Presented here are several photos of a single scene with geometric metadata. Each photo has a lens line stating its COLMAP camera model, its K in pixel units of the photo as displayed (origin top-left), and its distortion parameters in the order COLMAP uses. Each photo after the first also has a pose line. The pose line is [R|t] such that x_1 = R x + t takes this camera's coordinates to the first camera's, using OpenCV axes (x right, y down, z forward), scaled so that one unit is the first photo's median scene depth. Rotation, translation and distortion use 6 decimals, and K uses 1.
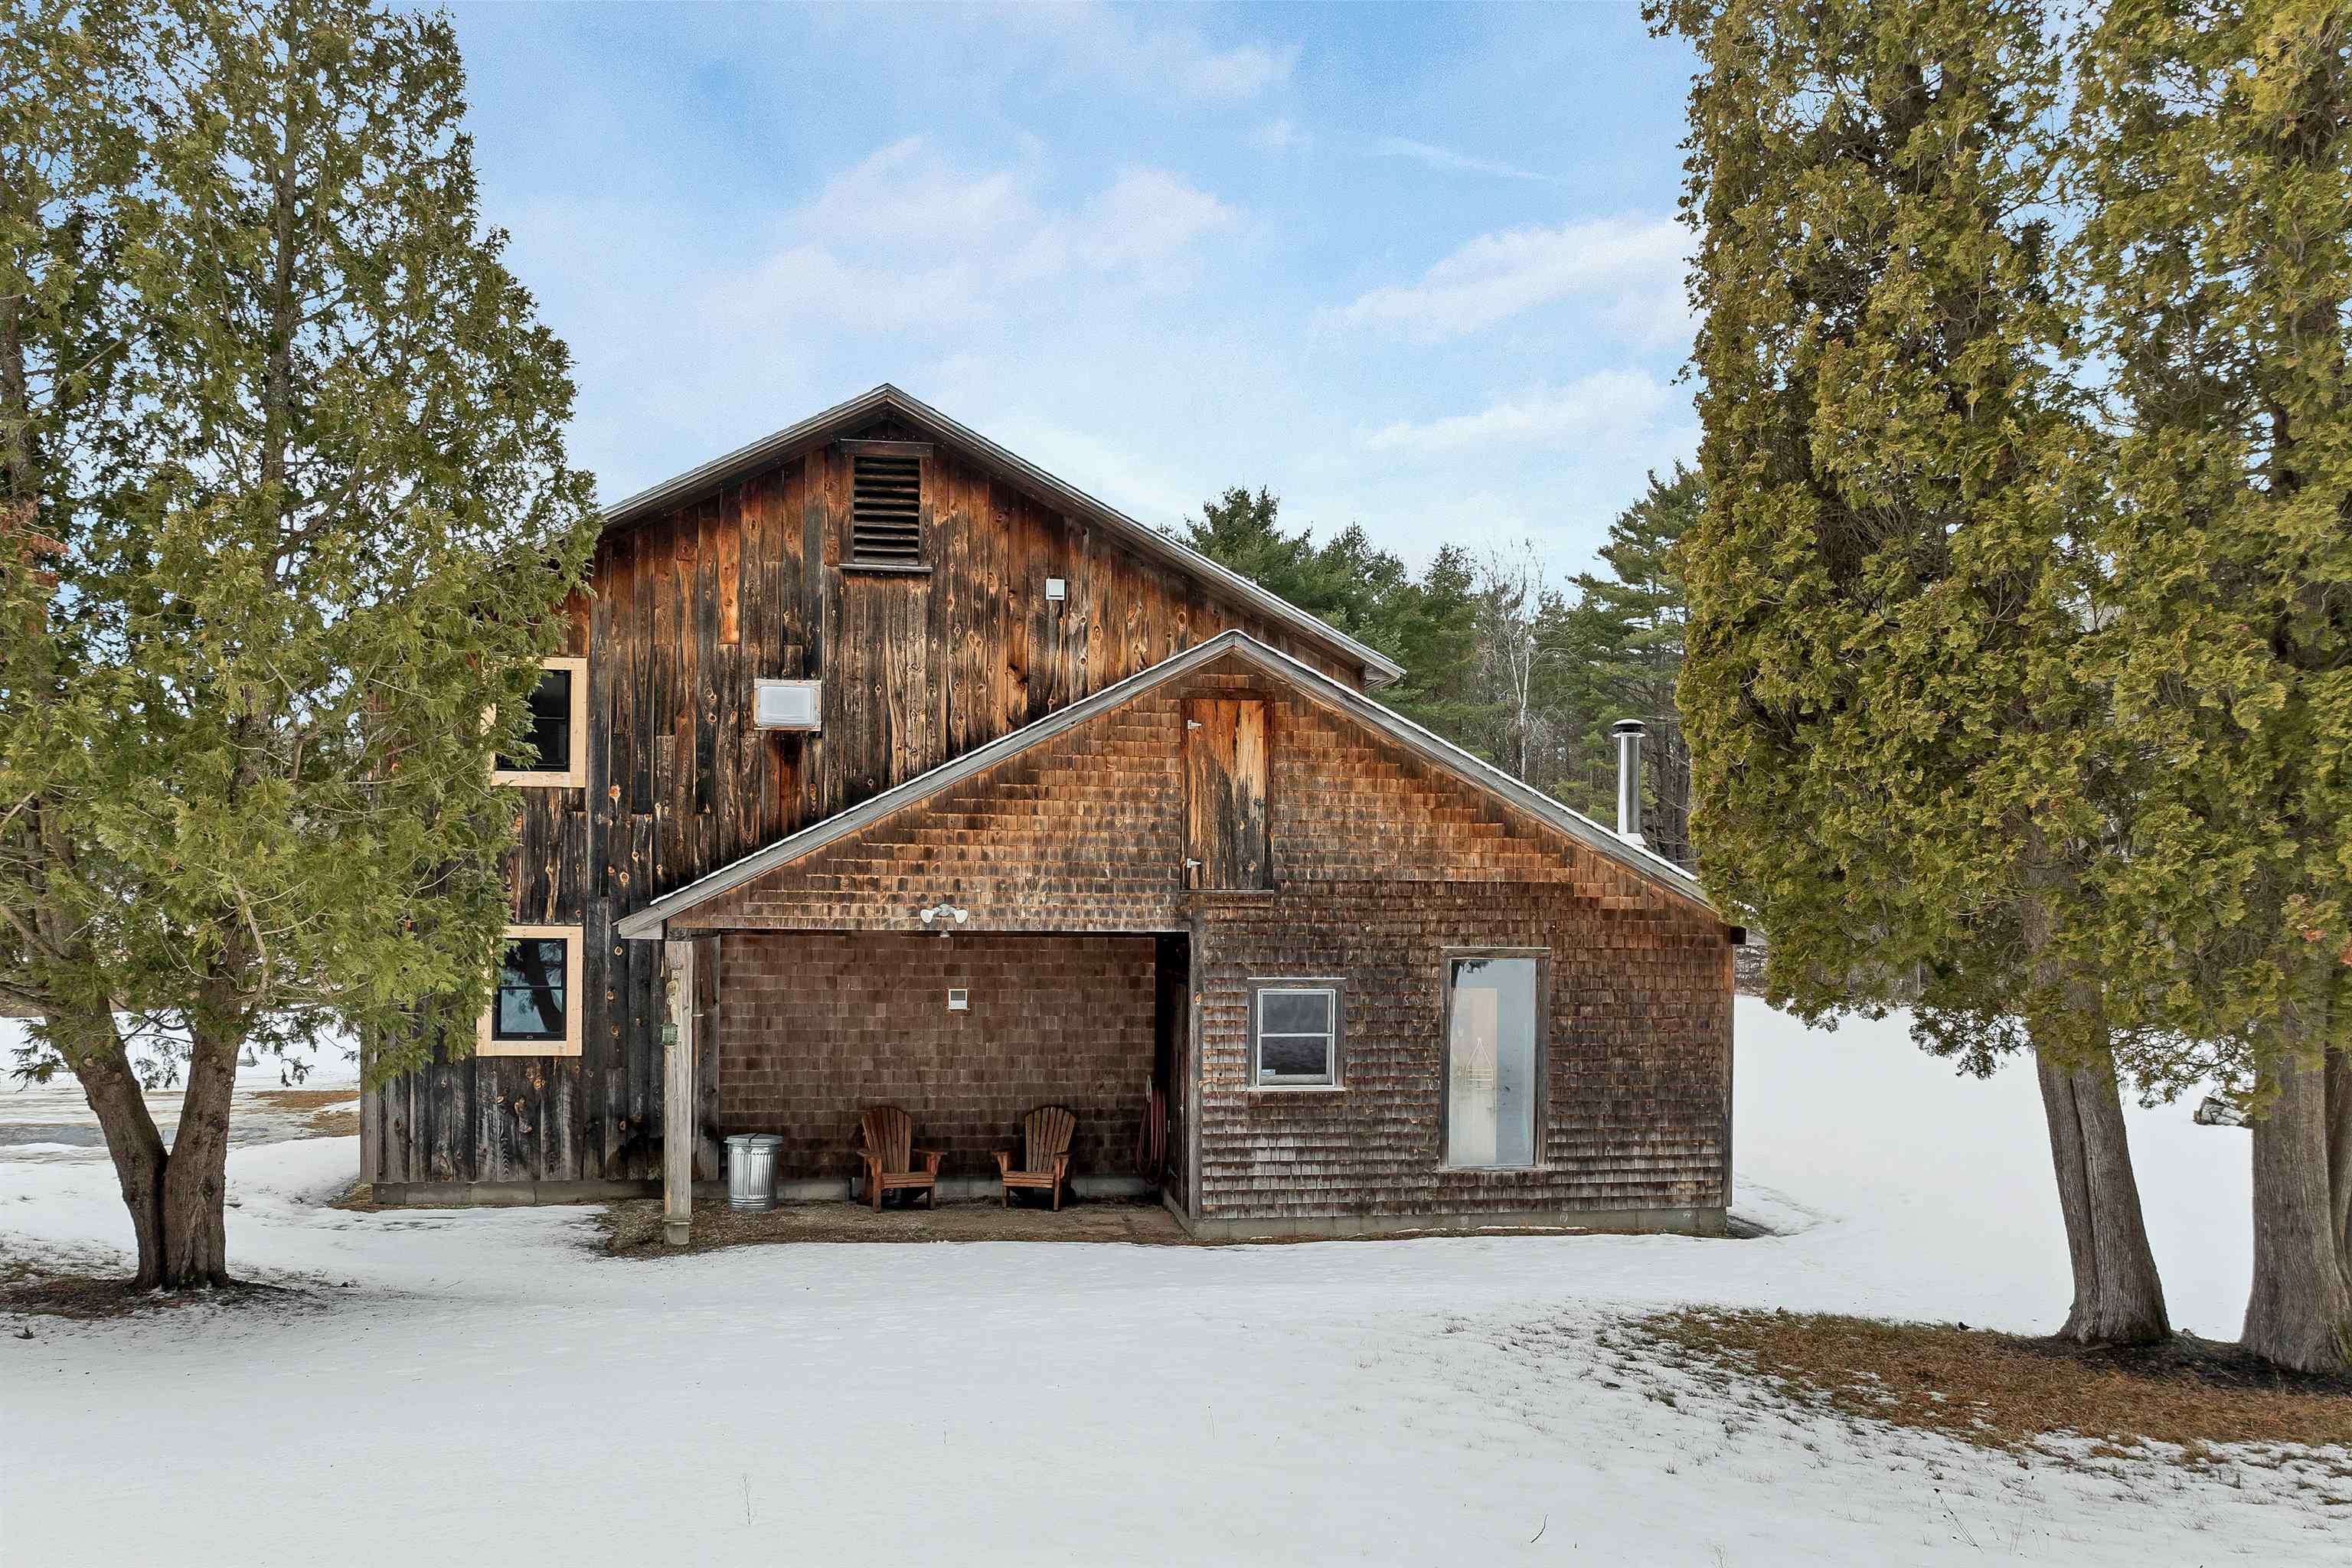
lens RADIAL K [[1678.6, 0, 1186.7], [0, 1678.6, 882.4], [0, 0, 1]] dist [-0.045675, 0.002898]
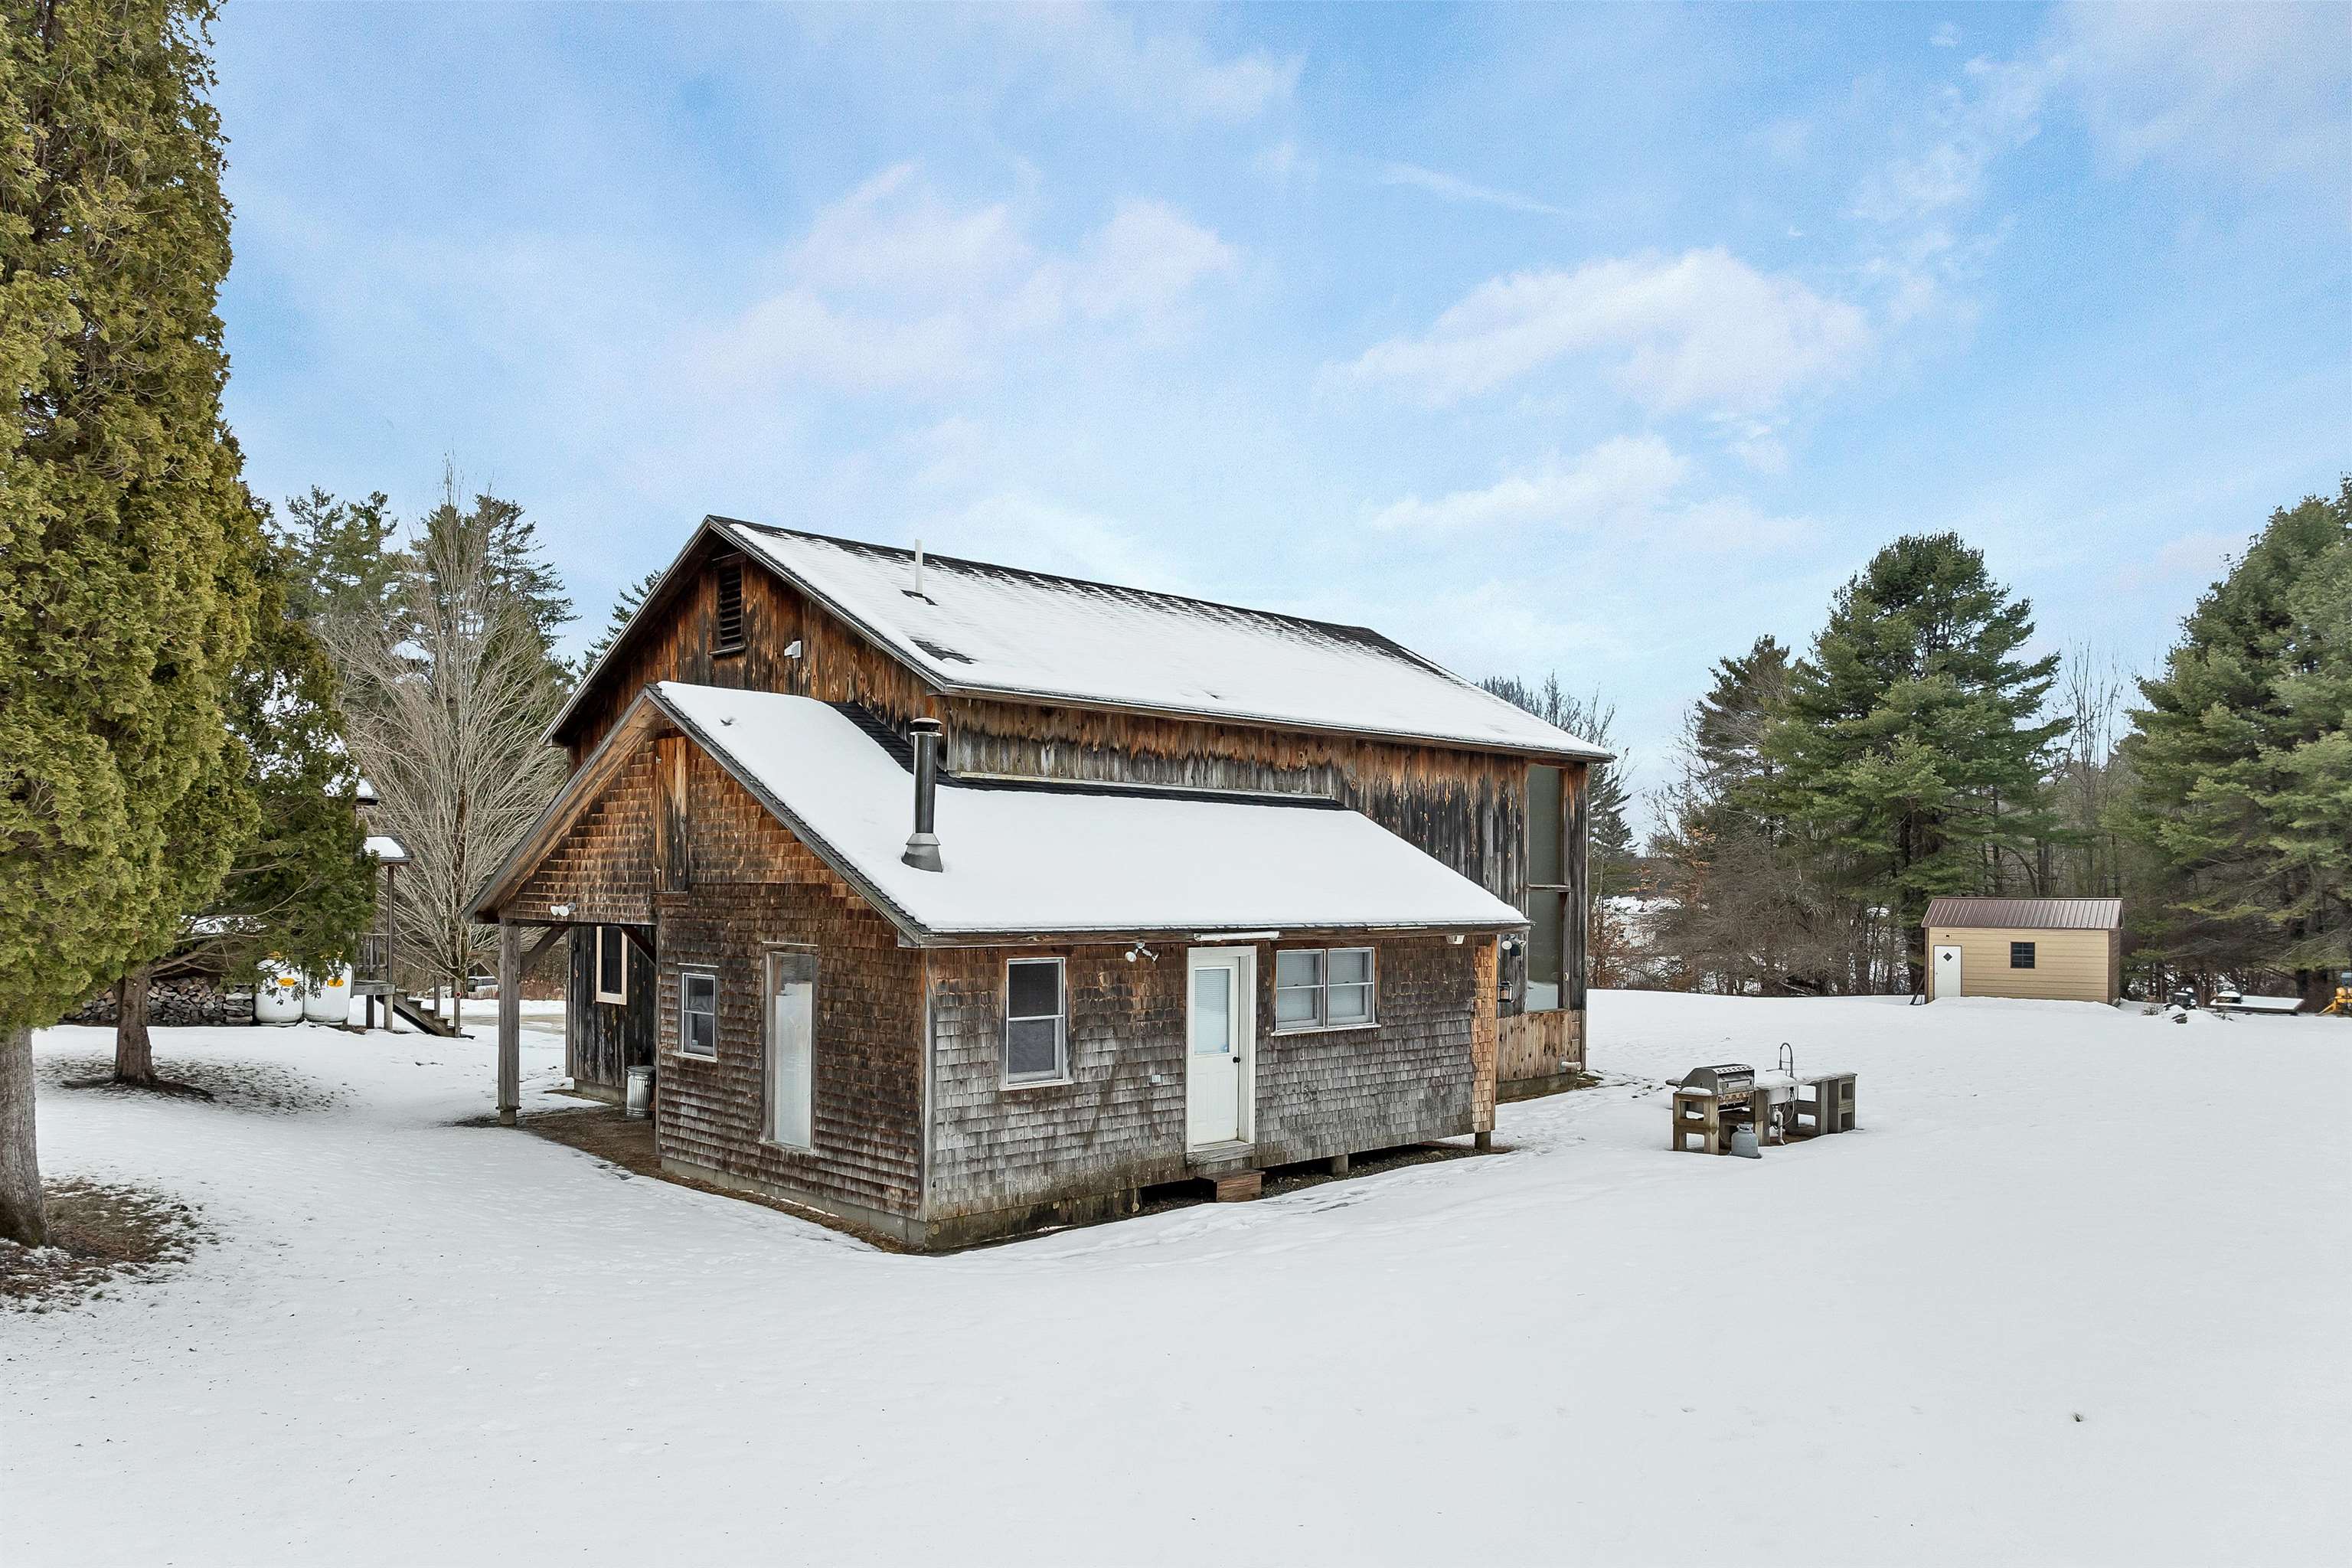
lens RADIAL K [[1678.6, 0, 1186.7], [0, 1678.6, 882.4], [0, 0, 1]] dist [-0.045675, 0.002898]
pose [[0.585130, -0.010045, -0.810878, 1.217335], [0.004091, 0.999947, -0.009434, 0.010558], [0.810930, 0.002203, 0.585140, 0.573830]]
